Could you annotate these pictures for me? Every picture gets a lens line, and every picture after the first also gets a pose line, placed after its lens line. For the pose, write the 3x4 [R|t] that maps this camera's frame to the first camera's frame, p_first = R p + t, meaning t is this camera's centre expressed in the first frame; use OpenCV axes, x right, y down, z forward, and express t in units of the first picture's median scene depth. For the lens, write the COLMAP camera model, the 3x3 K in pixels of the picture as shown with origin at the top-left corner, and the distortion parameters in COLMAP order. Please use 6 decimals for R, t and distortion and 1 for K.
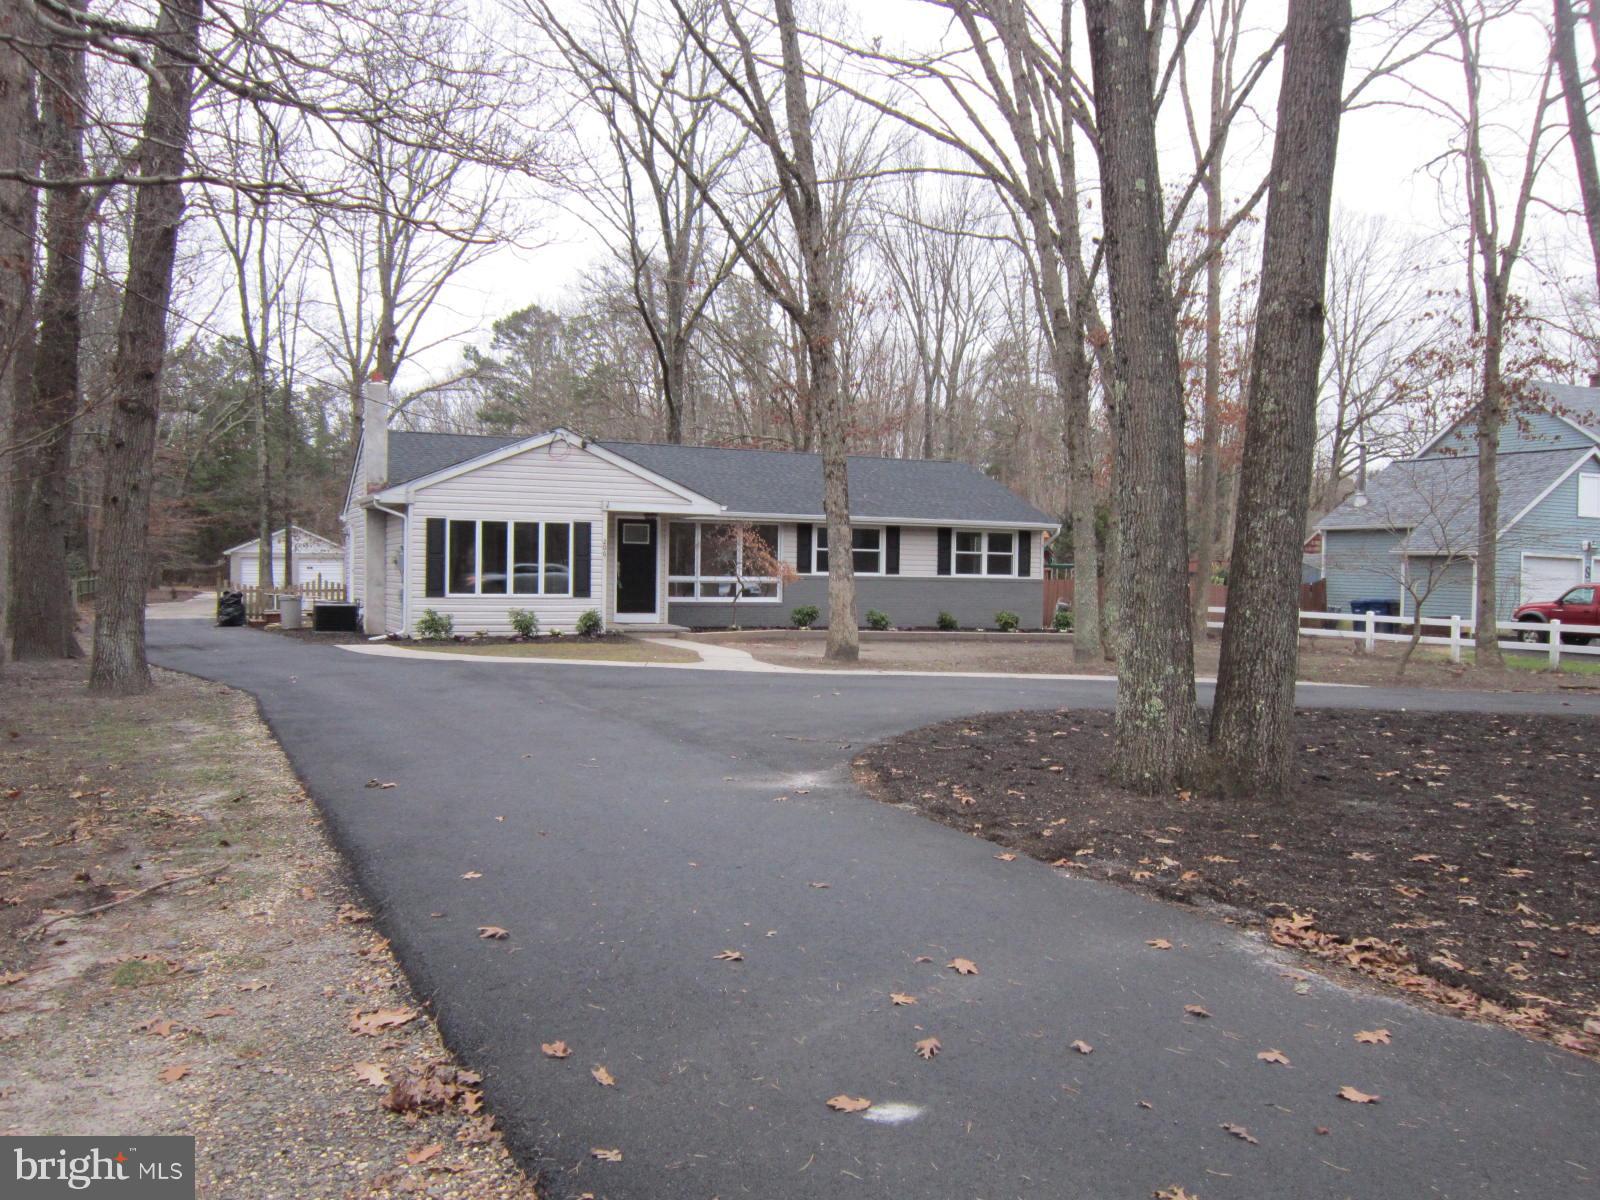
lens RADIAL K [[1321.1, 0, 797.1], [0, 1321.1, 601.0], [0, 0, 1]] dist [-0.017423, 0.006540]
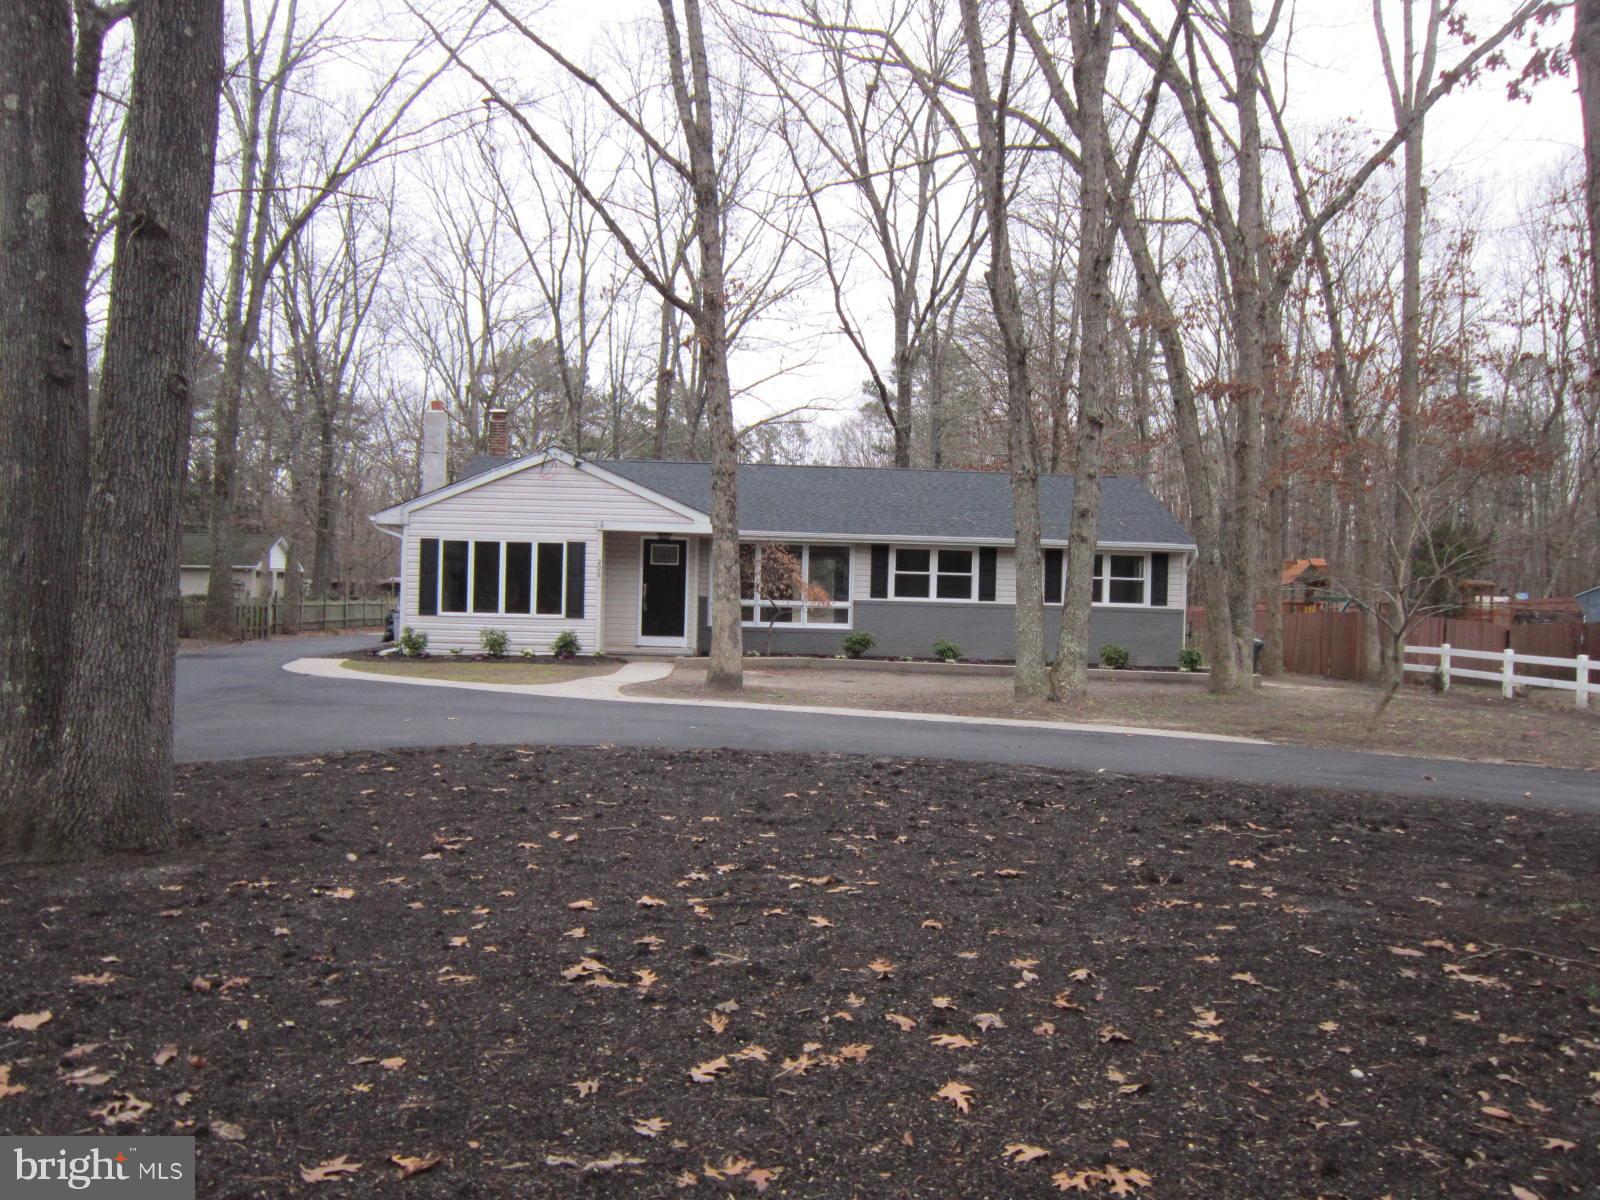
lens RADIAL K [[1321.1, 0, 800.0], [0, 1321.1, 599.2], [0, 0, 1]] dist [-0.017423, 0.006540]
pose [[0.926083, 0.009678, -0.377195, 0.370494], [-0.019976, 0.999527, -0.023398, 0.002770], [0.376790, 0.029203, 0.925838, 0.154410]]
